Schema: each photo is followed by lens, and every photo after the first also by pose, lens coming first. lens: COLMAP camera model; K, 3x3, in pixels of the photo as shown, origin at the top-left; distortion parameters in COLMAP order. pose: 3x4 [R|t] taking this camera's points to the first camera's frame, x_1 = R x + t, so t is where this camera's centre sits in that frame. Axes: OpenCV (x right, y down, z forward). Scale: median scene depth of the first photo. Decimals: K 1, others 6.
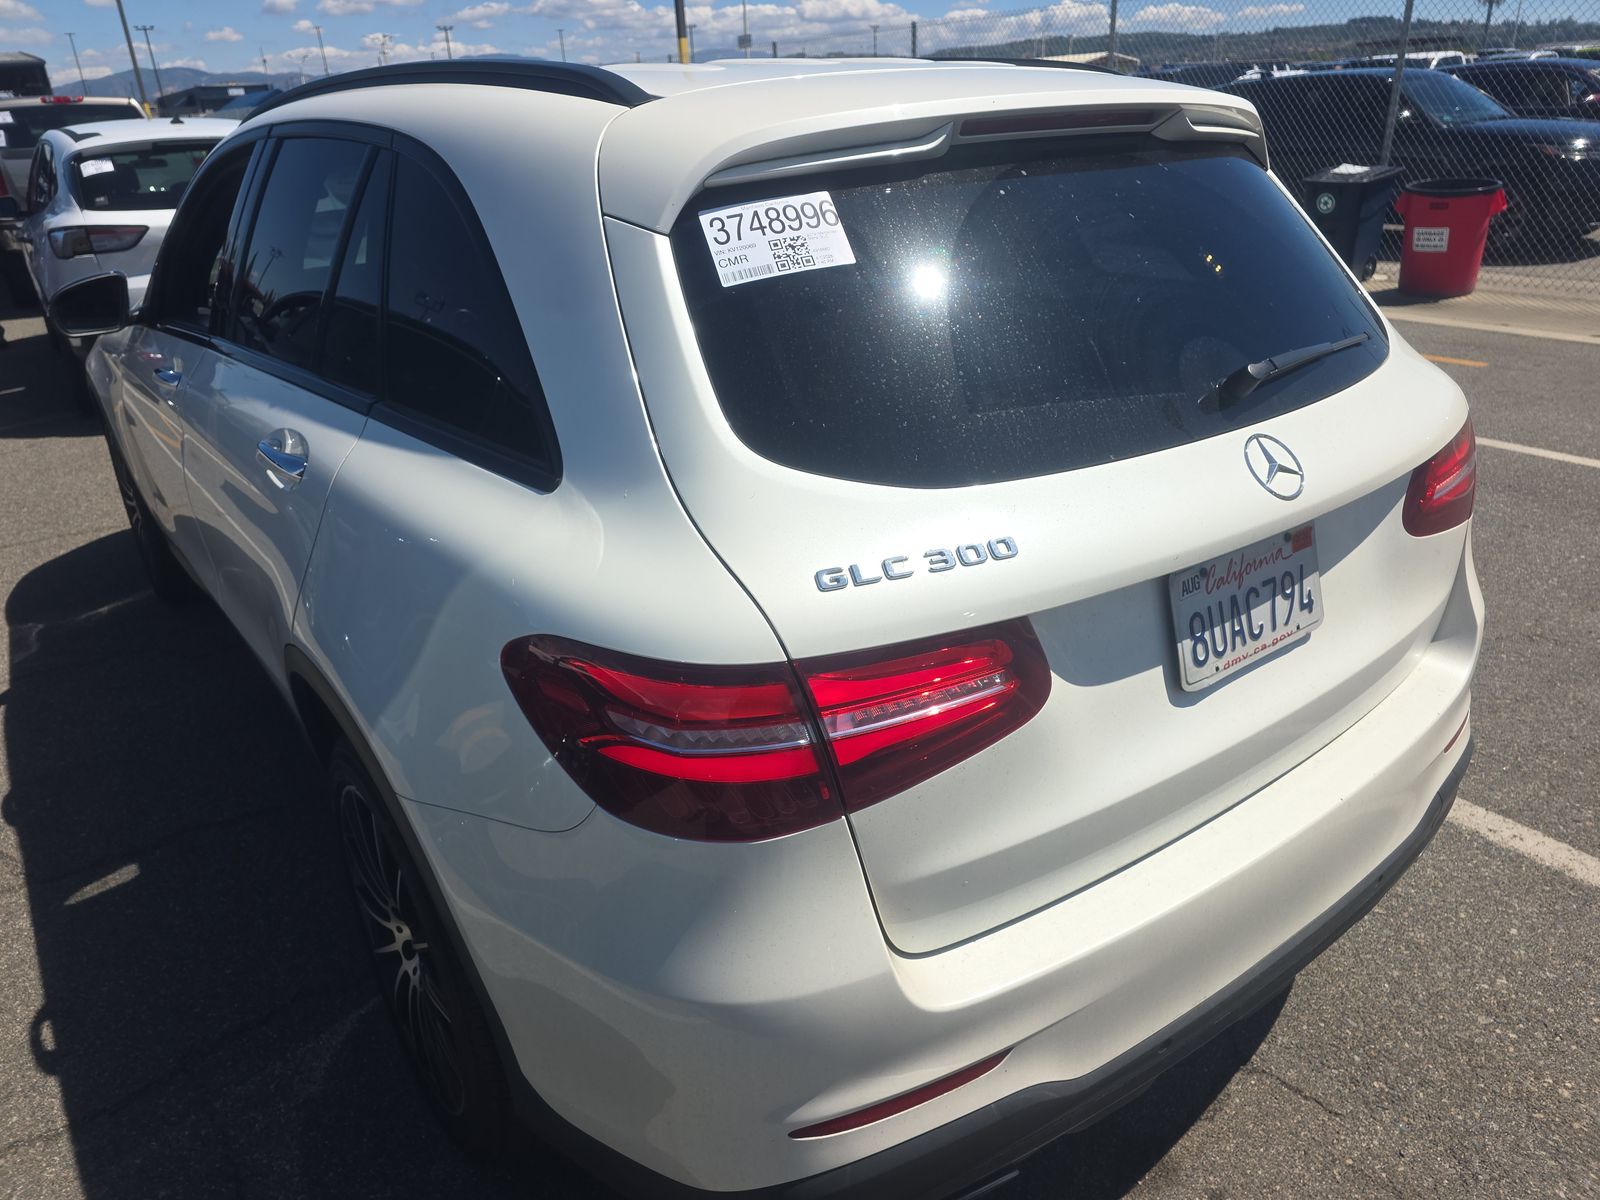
lens RADIAL K [[1084.7, 0, 792.6], [0, 1084.7, 598.0], [0, 0, 1]] dist [0.052945, -0.050887]
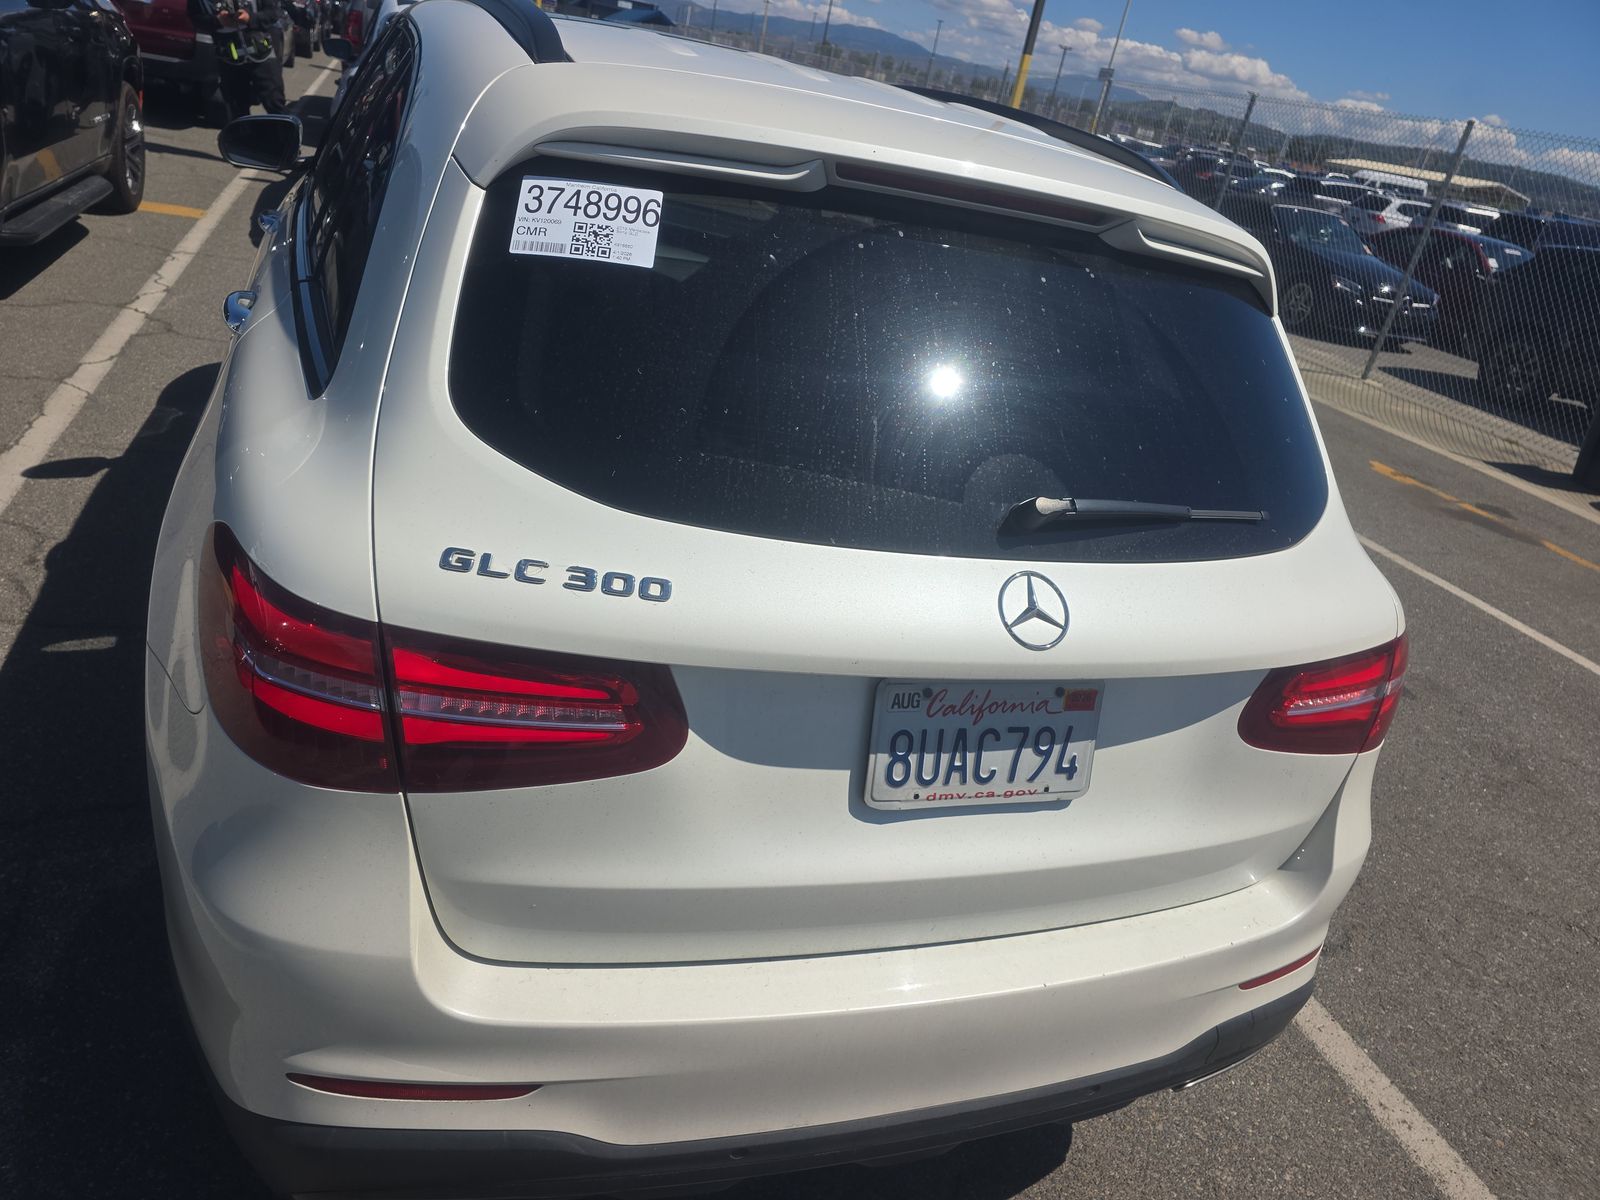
lens RADIAL K [[1084.7, 0, 792.6], [0, 1084.7, 598.0], [0, 0, 1]] dist [0.052945, -0.050887]
pose [[0.930897, 0.324921, -0.166903, 0.385543], [-0.325018, 0.945308, 0.027514, -0.085616], [0.166714, 0.028634, 0.985589, 0.060526]]
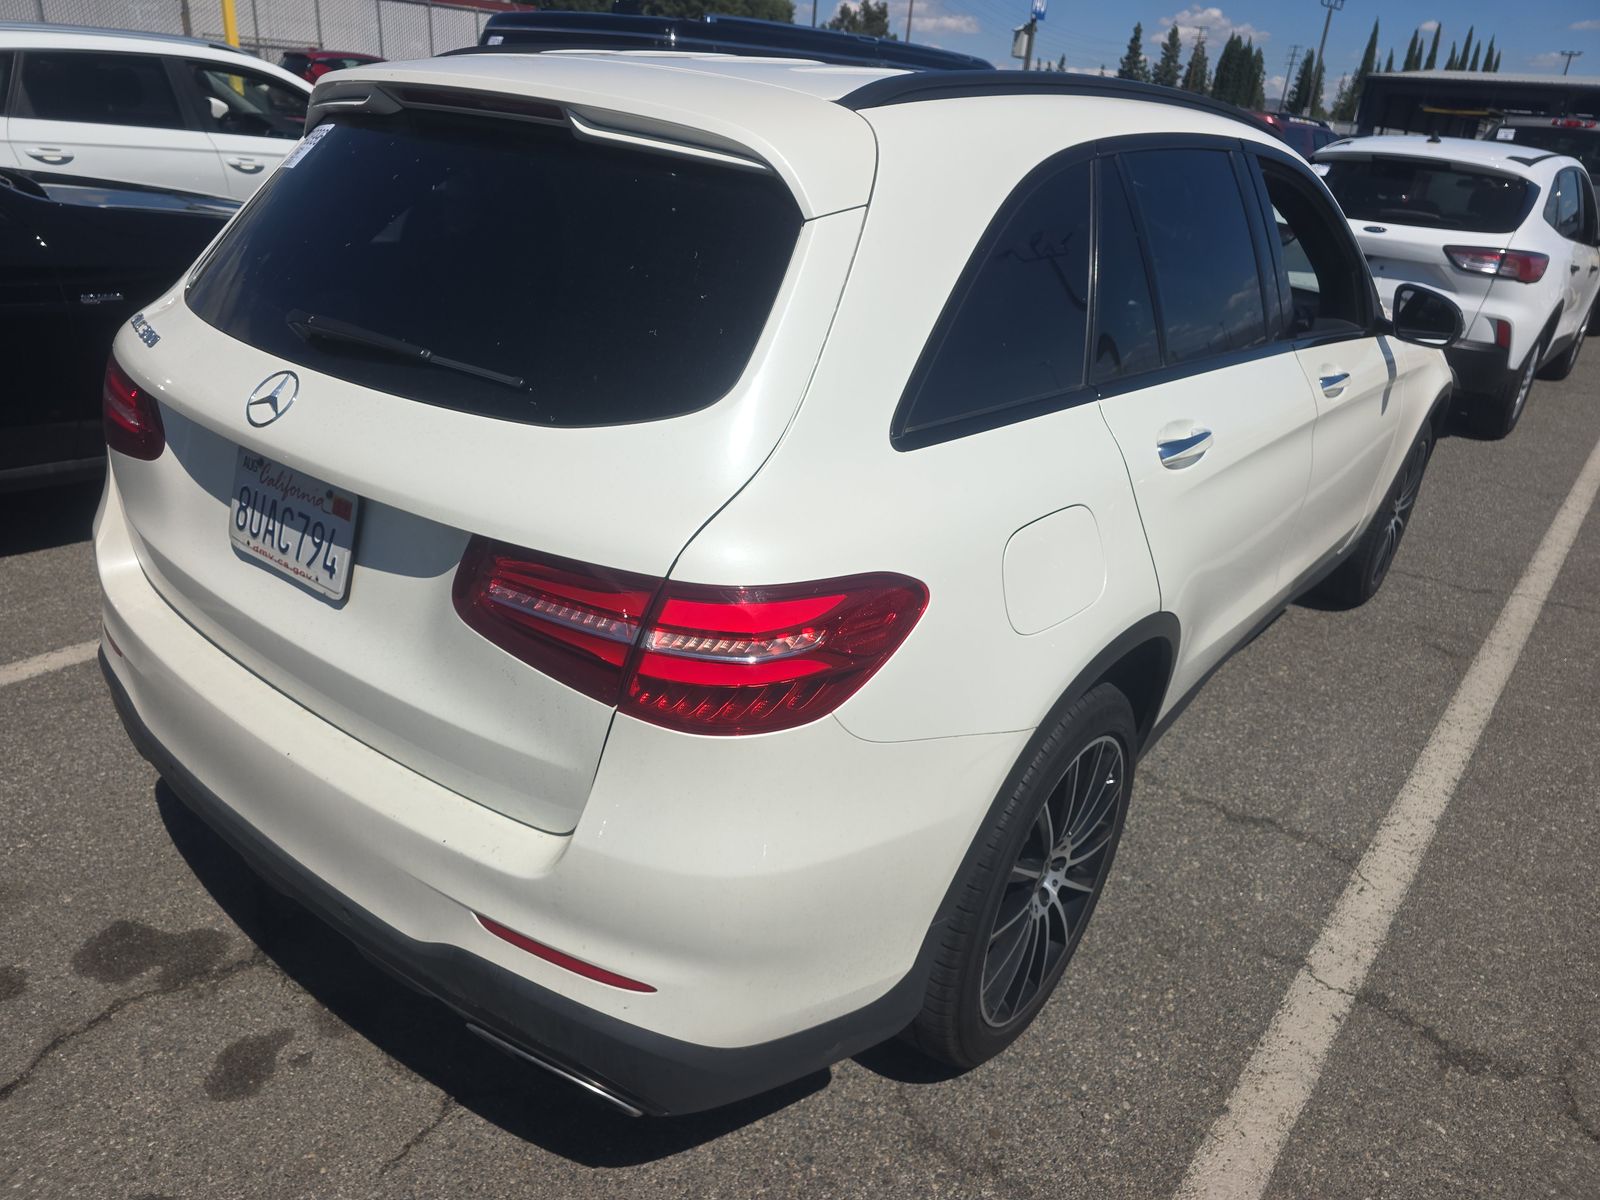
lens RADIAL K [[1084.7, 0, 792.6], [0, 1084.7, 598.0], [0, 0, 1]] dist [0.052945, -0.050887]
pose [[0.254882, 0.443453, -0.859293, 1.588809], [-0.461141, 0.836827, 0.295076, -0.512591], [0.849932, 0.321046, 0.417787, 1.011713]]
